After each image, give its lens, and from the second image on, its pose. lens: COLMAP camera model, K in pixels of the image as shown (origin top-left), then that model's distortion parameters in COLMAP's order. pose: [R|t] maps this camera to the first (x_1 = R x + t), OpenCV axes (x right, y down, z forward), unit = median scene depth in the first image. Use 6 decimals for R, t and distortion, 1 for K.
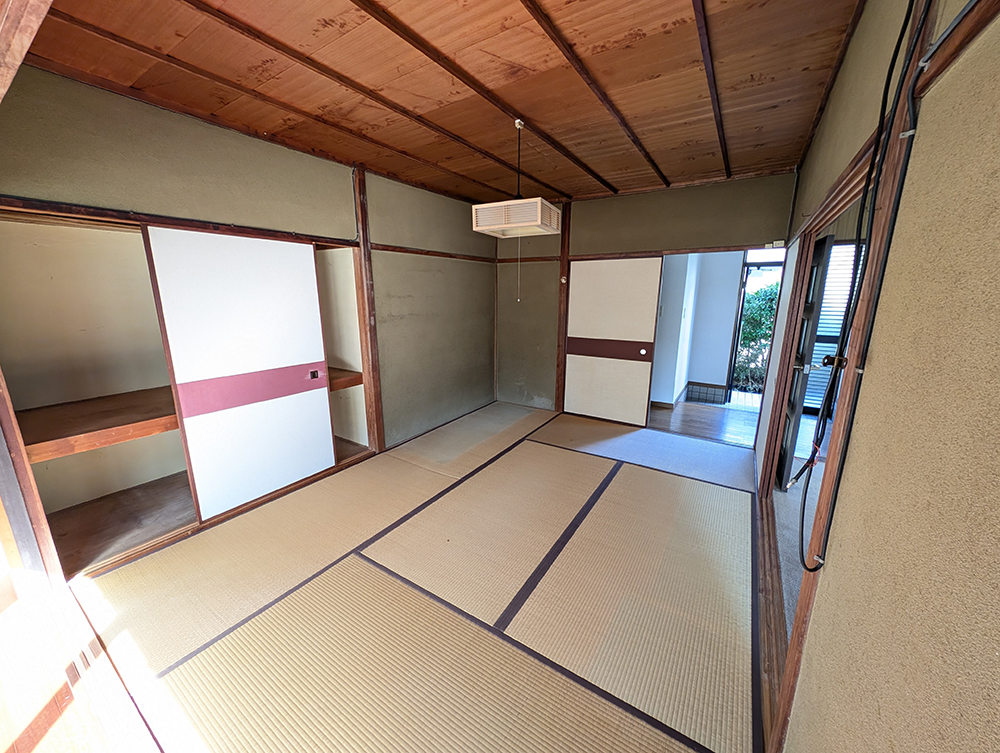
lens RADIAL K [[373.5, 0, 502.0], [0, 373.5, 373.0], [0, 0, 1]] dist [0.011536, -0.005806]
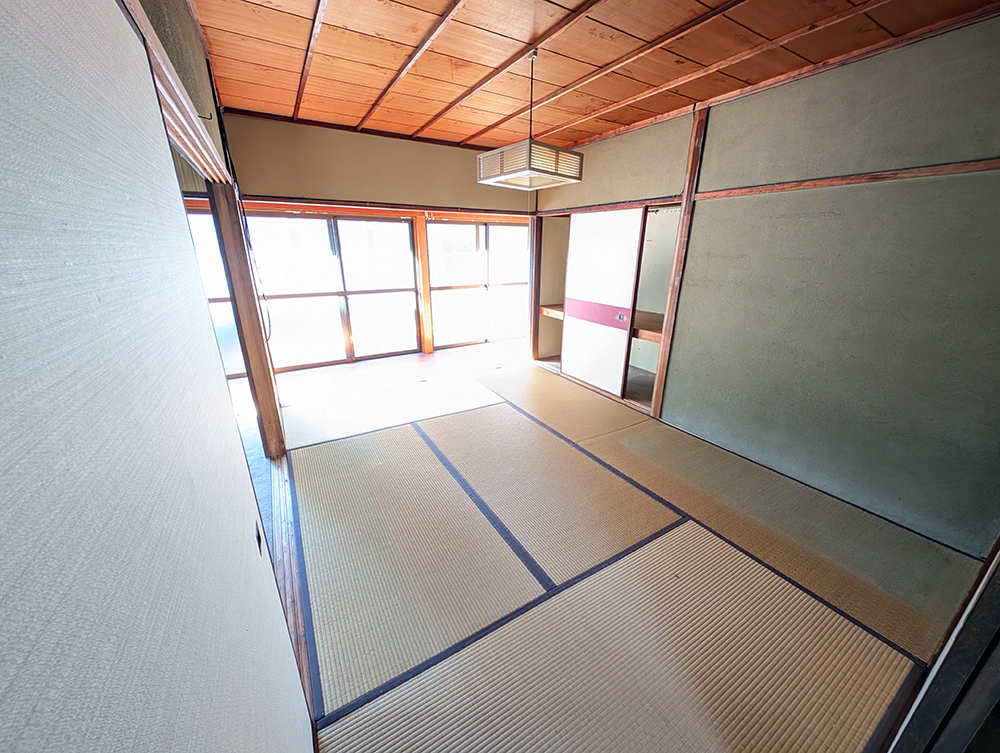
lens RADIAL K [[365.5, 0, 496.6], [0, 365.5, 369.7], [0, 0, 1]] dist [-0.001010, -0.000141]
pose [[-0.465568, 0.280476, -0.839392, 0.746507], [-0.196052, 0.892203, 0.406862, -0.246185], [0.863024, 0.353987, -0.360394, 1.107705]]
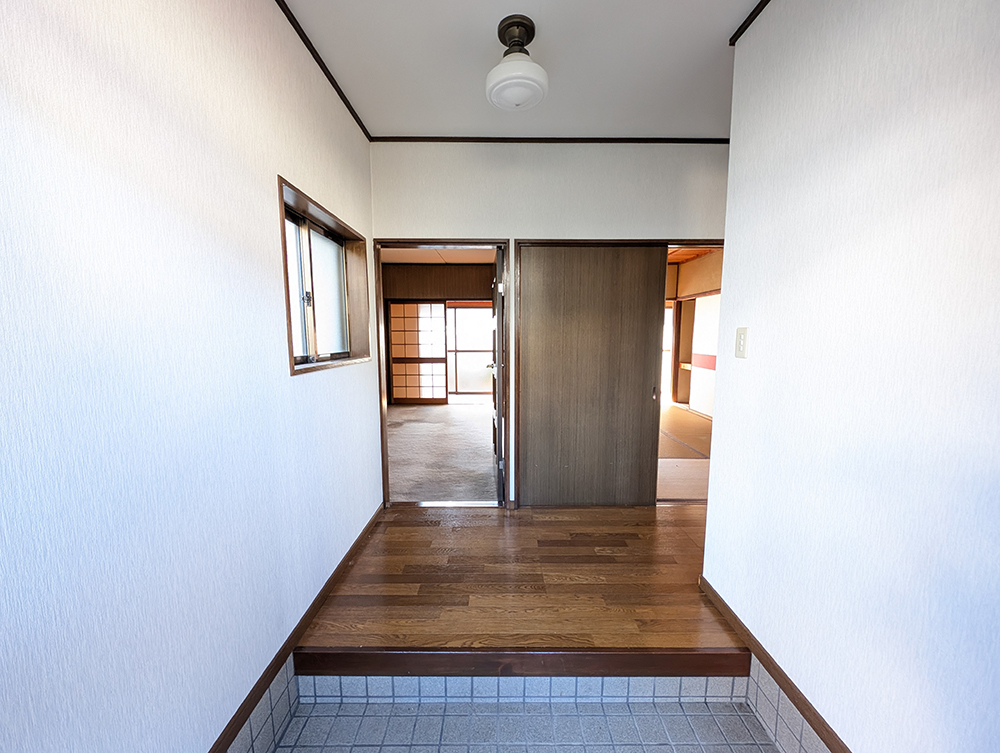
lens RADIAL K [[373.5, 0, 502.0], [0, 373.5, 373.0], [0, 0, 1]] dist [0.011536, -0.005806]
pose [[-0.841775, 0.053717, -0.537149, 1.315425], [-0.117896, 0.952723, 0.280034, -0.318484], [0.526797, 0.299053, -0.795646, 1.823503]]
